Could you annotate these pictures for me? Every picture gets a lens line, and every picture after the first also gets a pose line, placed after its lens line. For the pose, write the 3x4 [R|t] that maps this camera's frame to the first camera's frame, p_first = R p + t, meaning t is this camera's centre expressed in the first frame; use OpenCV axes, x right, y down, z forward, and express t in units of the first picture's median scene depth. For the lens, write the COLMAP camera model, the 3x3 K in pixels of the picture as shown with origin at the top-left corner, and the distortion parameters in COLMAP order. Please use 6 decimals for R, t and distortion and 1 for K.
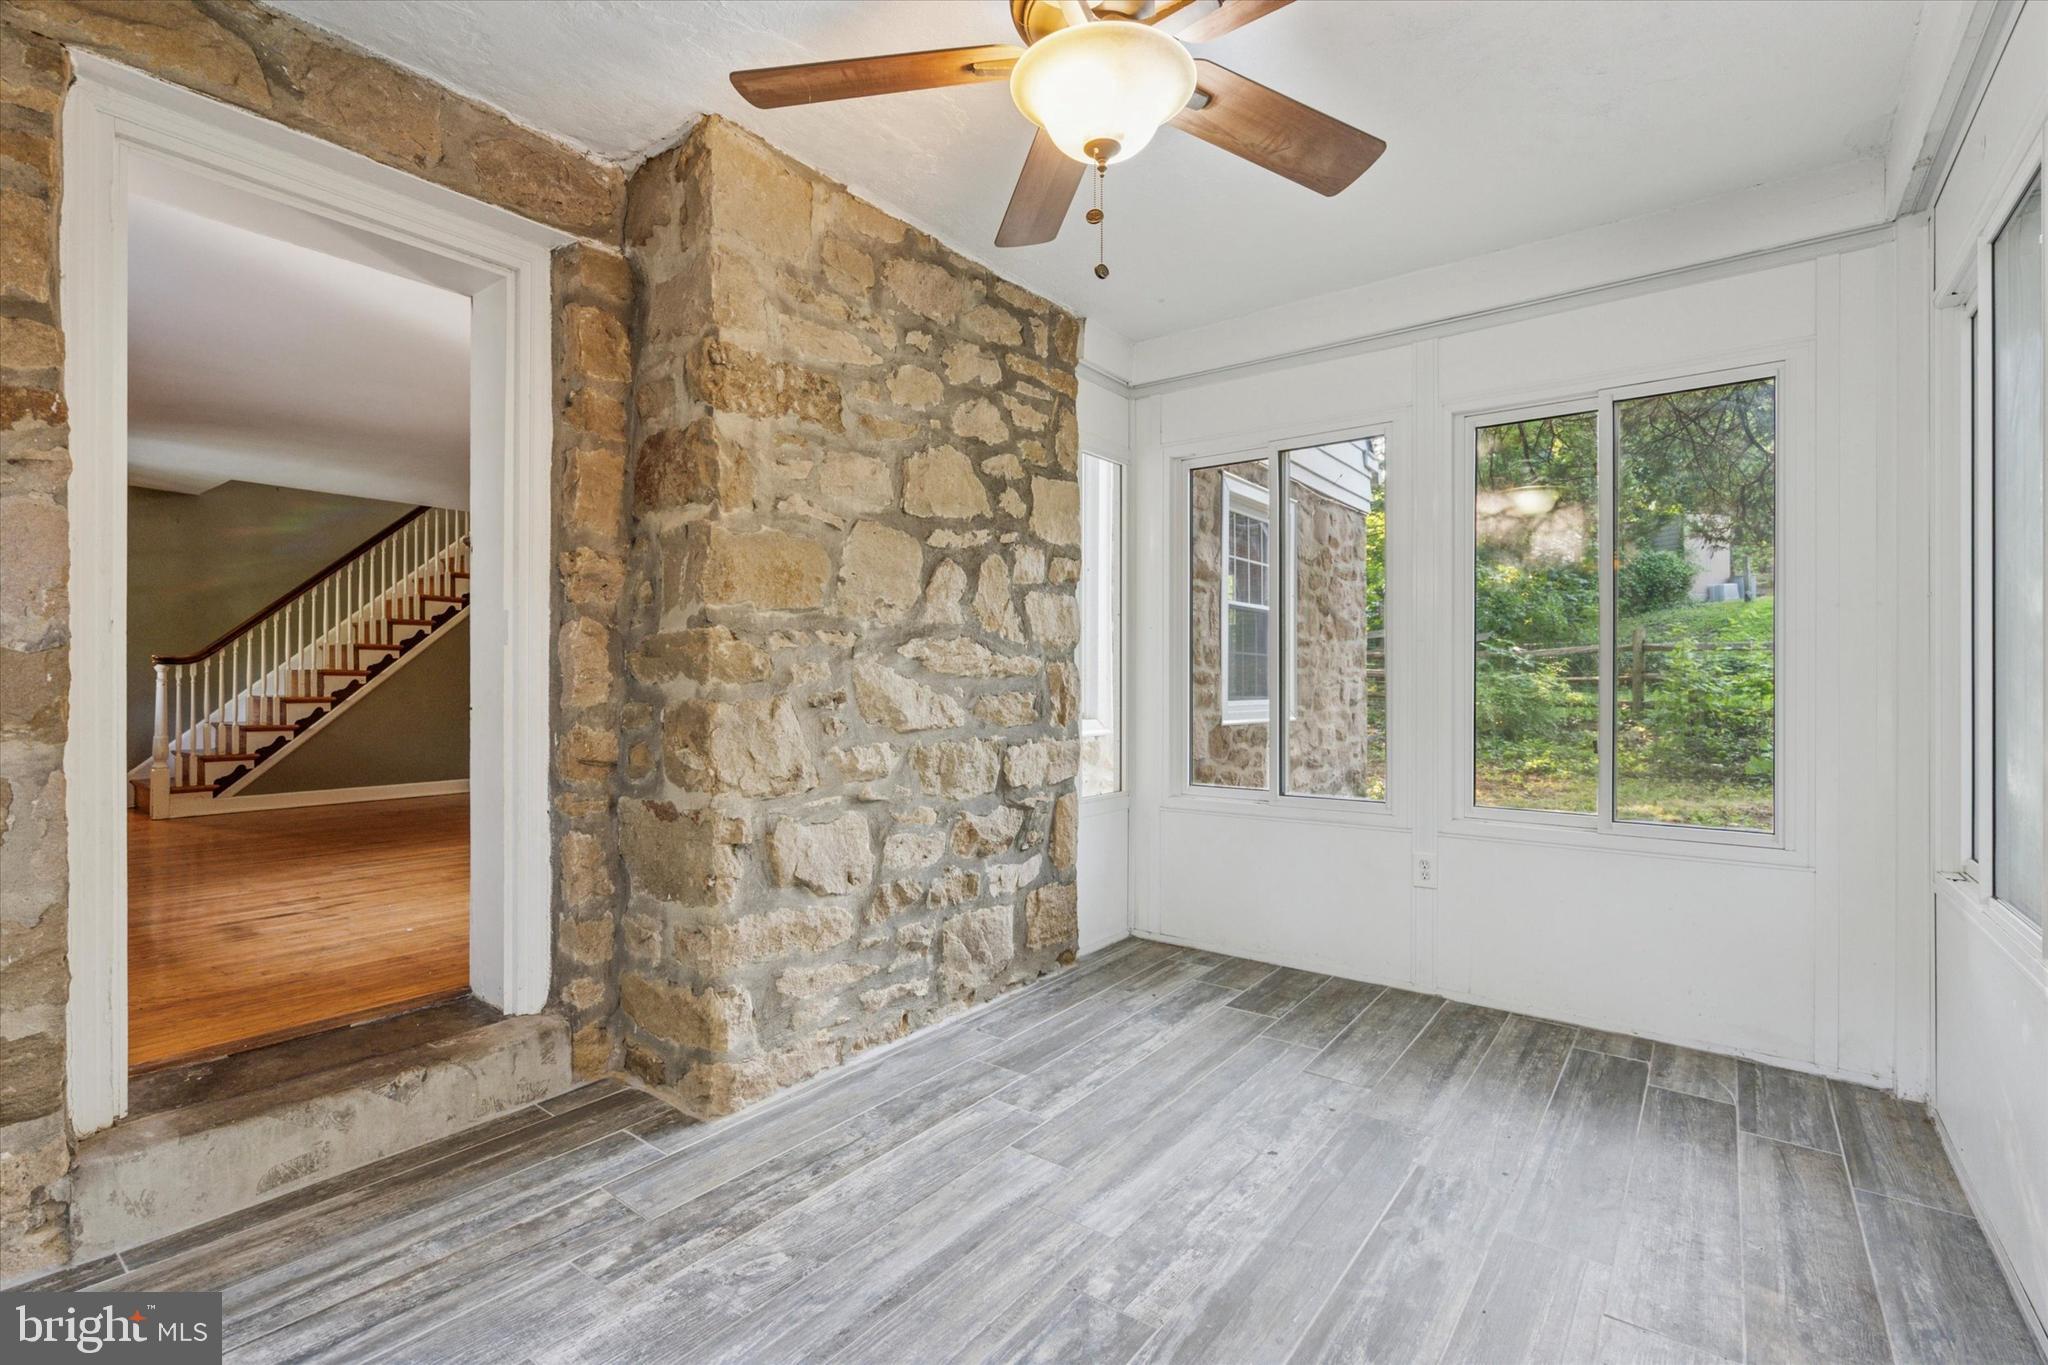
lens RADIAL K [[950.3, 0, 1023.4], [0, 950.3, 678.7], [0, 0, 1]] dist [-0.004391, 0.003546]
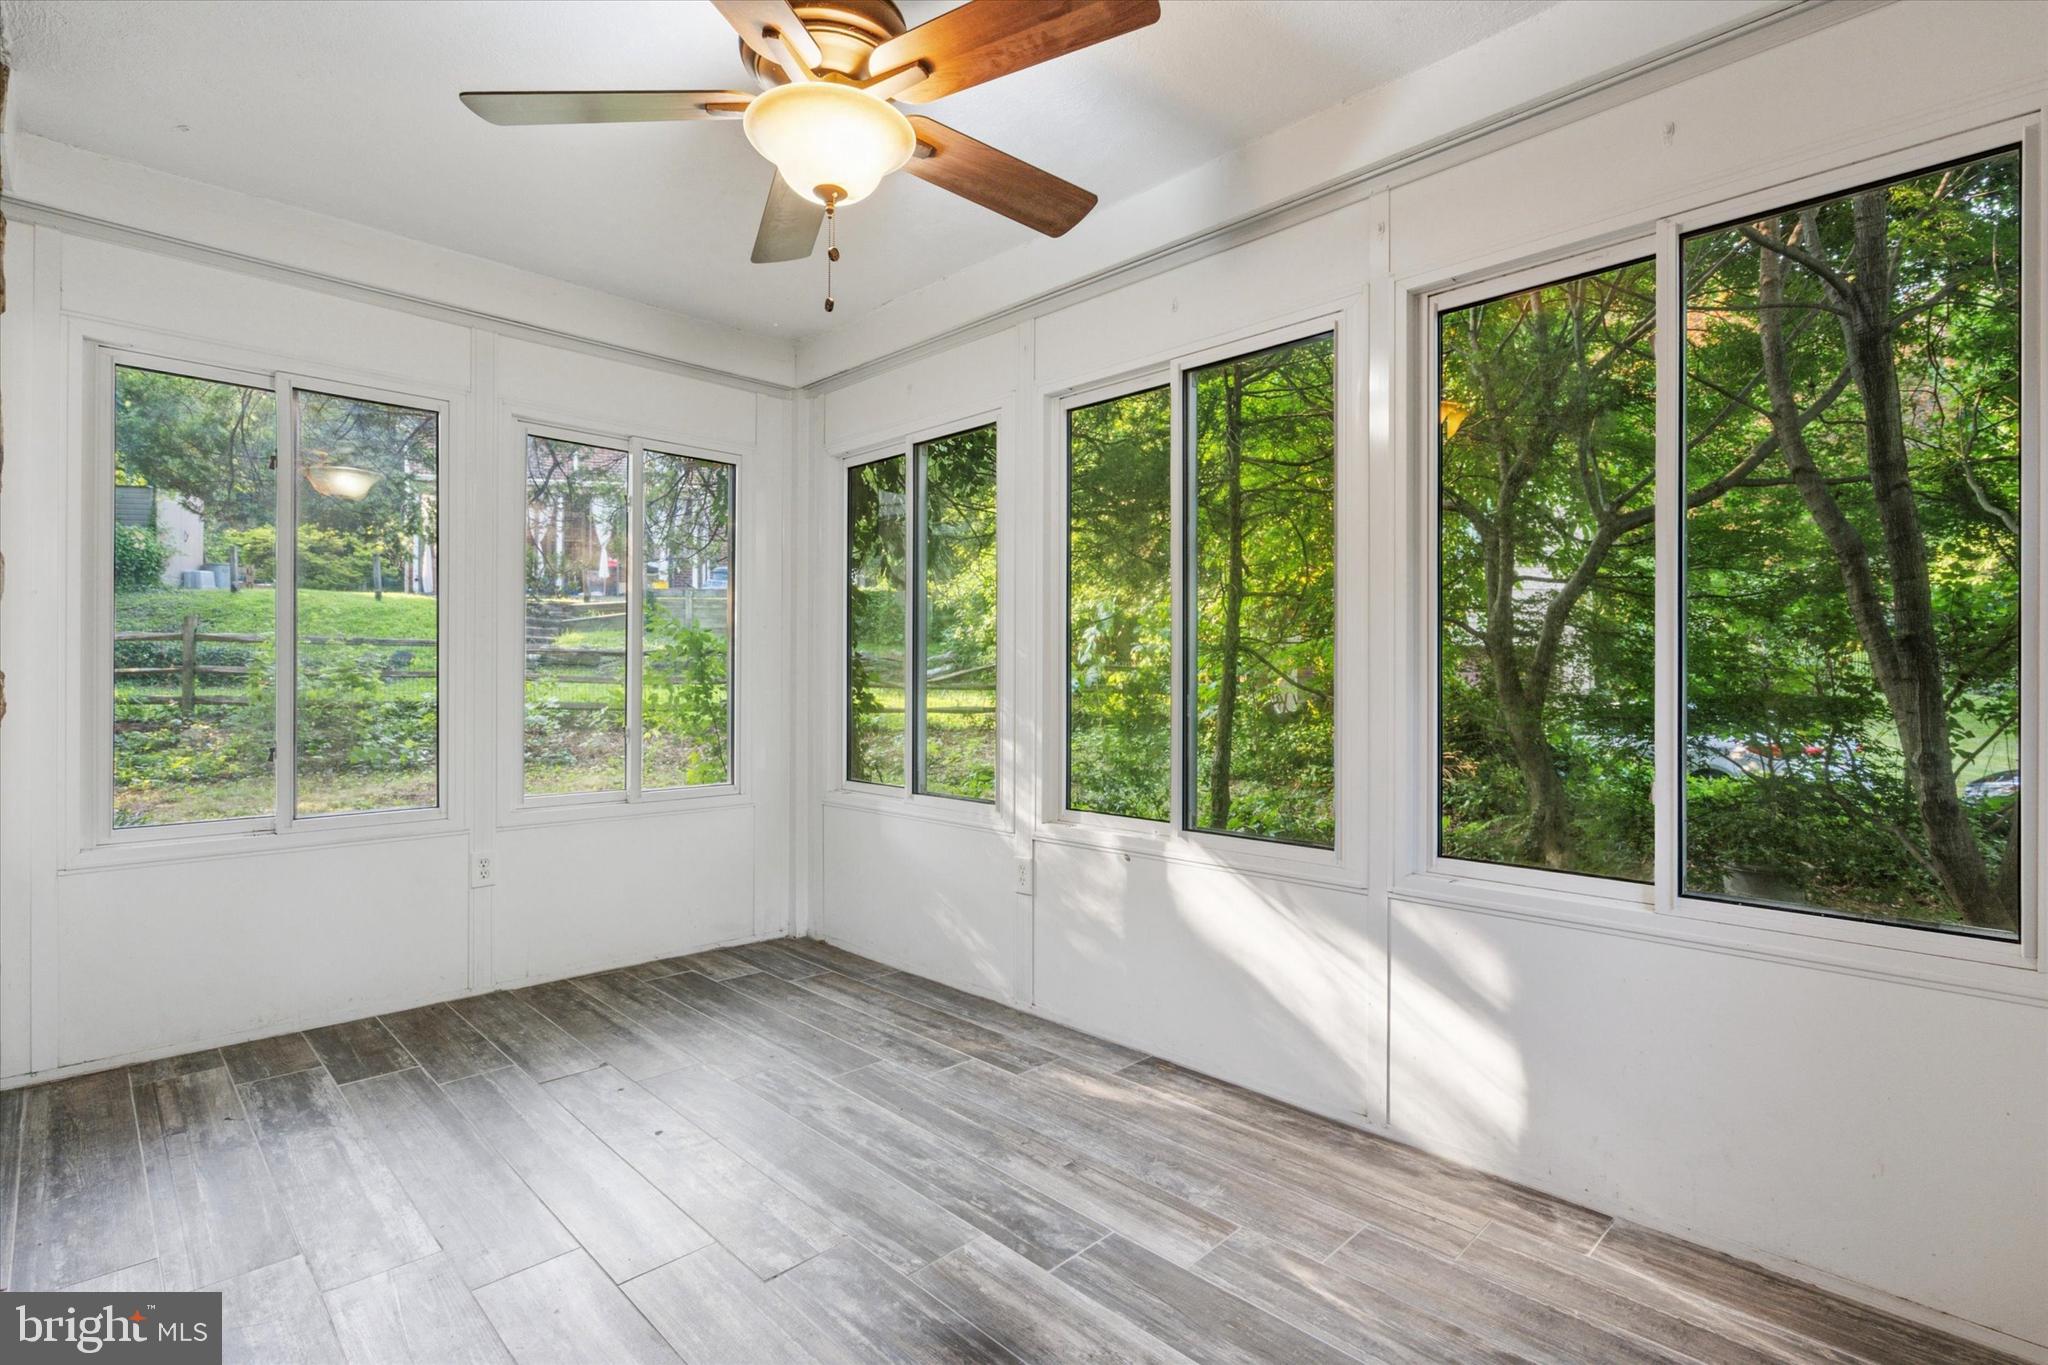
lens RADIAL K [[950.3, 0, 1028.5], [0, 950.3, 671.5], [0, 0, 1]] dist [-0.004391, 0.003546]
pose [[0.143142, 0.004676, 0.989691, -0.524338], [-0.005605, 0.999977, -0.003914, -0.002740], [-0.989686, -0.004987, 0.143165, 0.333302]]
